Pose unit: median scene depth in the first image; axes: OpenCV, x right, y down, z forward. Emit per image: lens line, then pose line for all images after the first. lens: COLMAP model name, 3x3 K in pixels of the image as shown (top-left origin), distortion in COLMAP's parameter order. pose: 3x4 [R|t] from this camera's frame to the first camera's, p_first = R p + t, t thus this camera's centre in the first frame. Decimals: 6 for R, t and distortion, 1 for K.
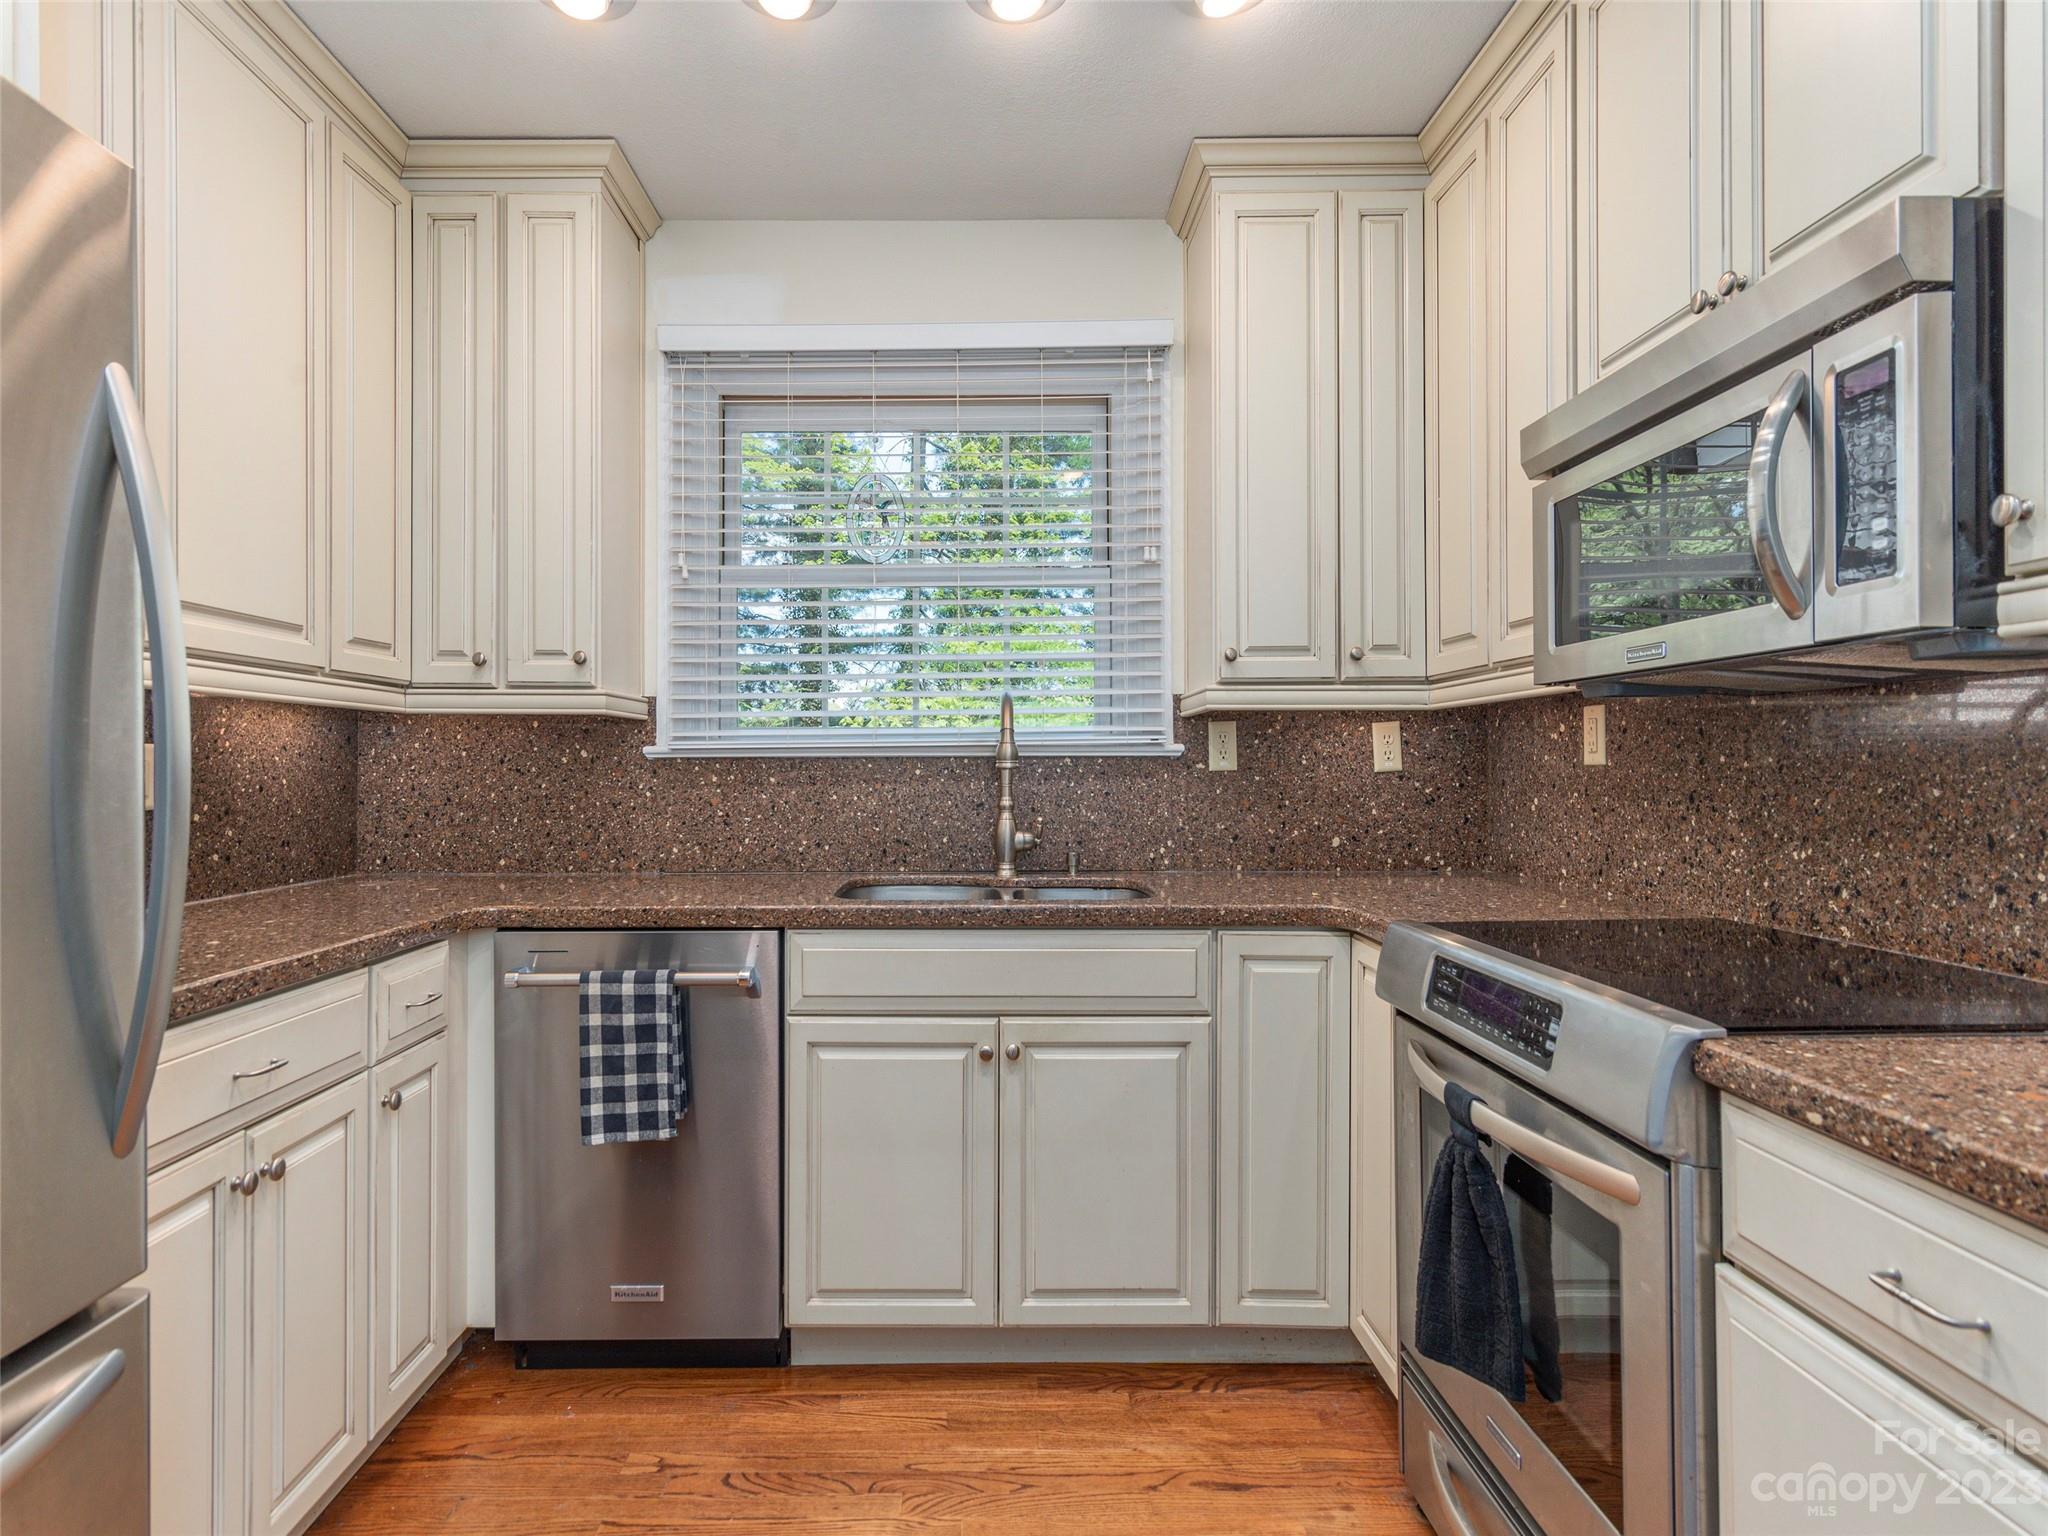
lens RADIAL K [[1030.3, 0, 959.3], [0, 1030.3, 779.3], [0, 0, 1]] dist [0.007587, -0.001115]
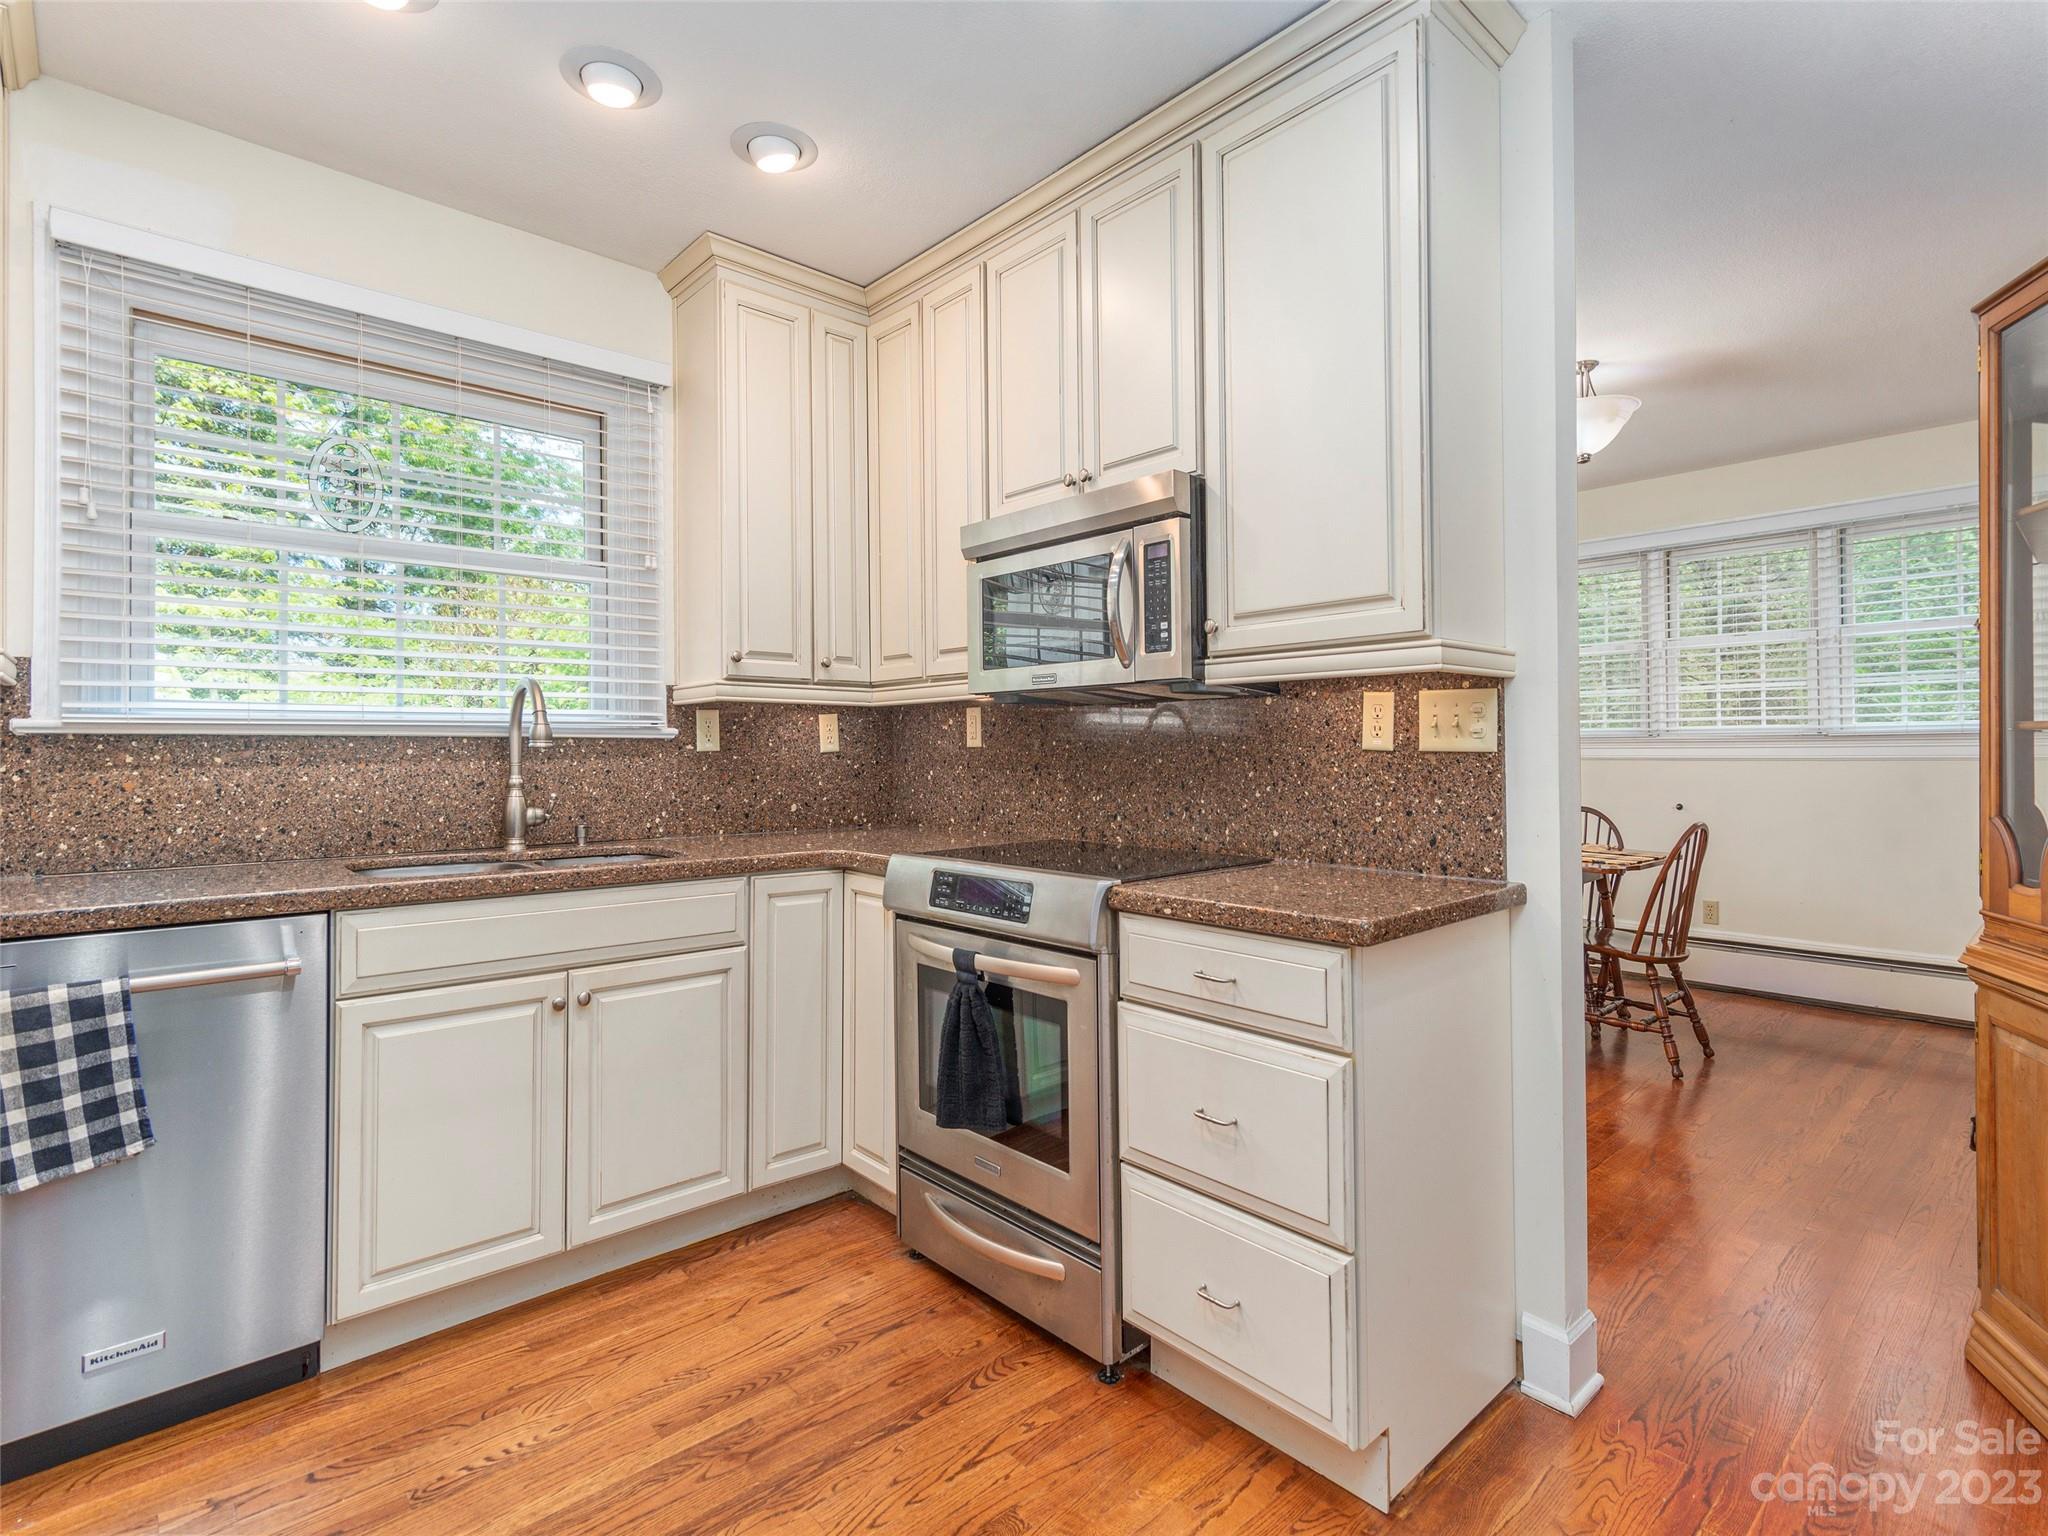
lens RADIAL K [[1030.3, 0, 1011.8], [0, 1030.3, 755.6], [0, 0, 1]] dist [0.007587, -0.001115]
pose [[0.745788, 0.000217, 0.666183, -0.358644], [0.006817, 0.999945, -0.007957, 0.011267], [-0.666148, 0.010476, 0.745746, -0.158343]]
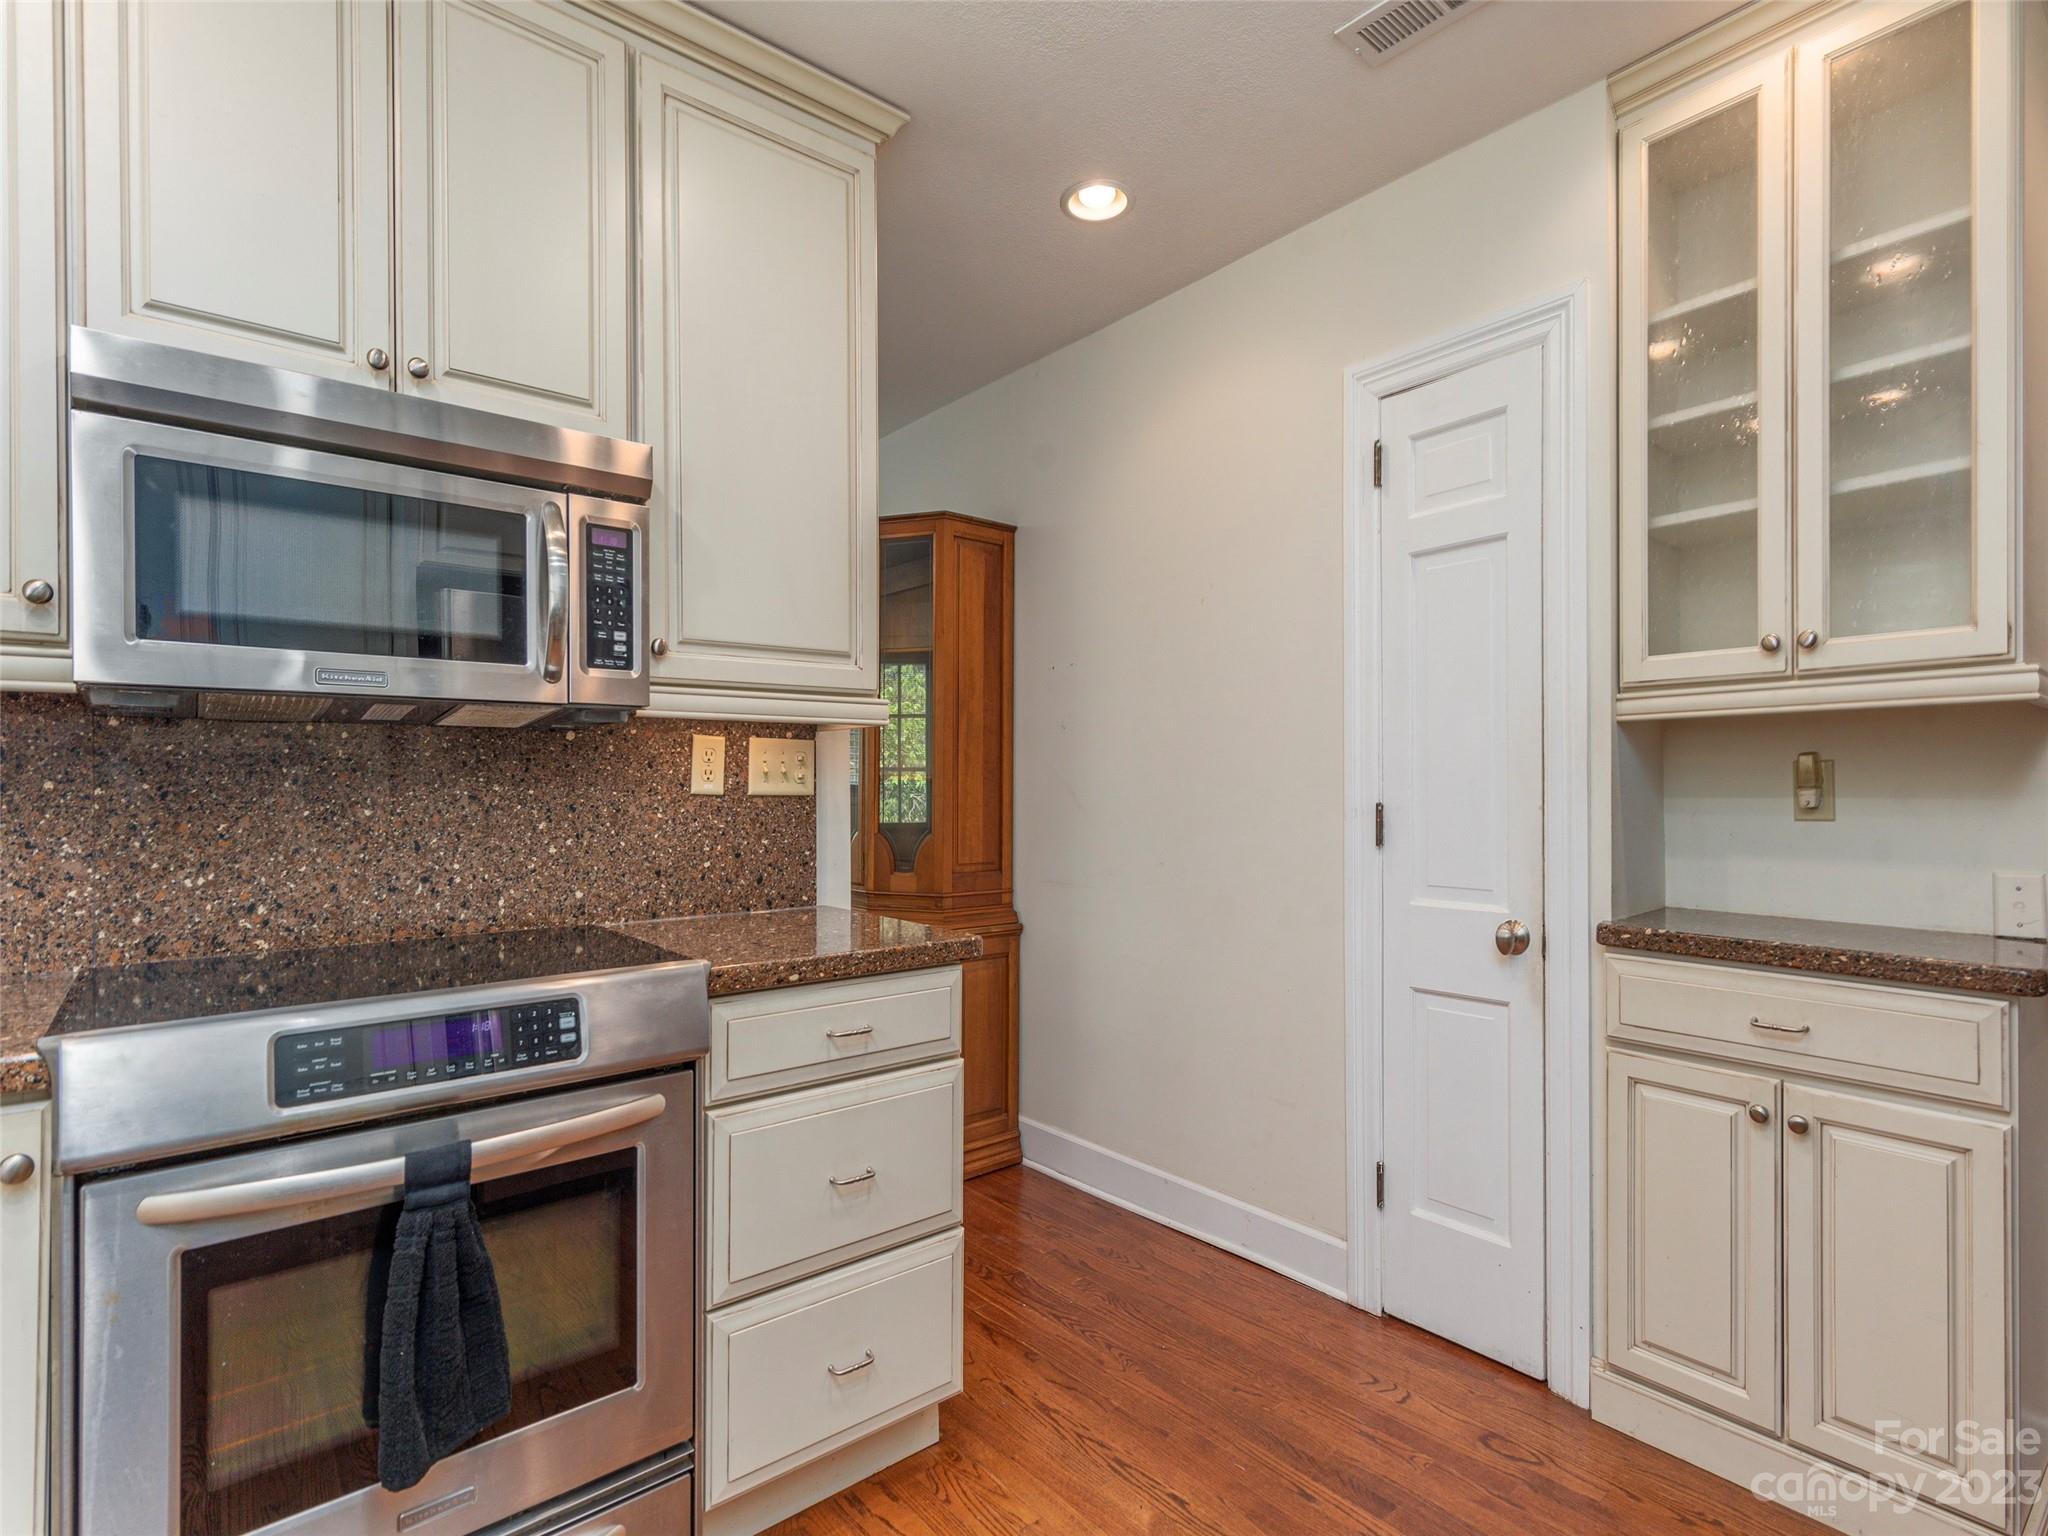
lens RADIAL K [[1030.3, 0, 1019.9], [0, 1030.3, 795.5], [0, 0, 1]] dist [0.007587, -0.001115]
pose [[-0.656489, 0.002979, 0.754330, -0.371814], [0.017676, 0.999778, 0.011435, -0.005843], [-0.754129, 0.020840, -0.656396, 0.844646]]
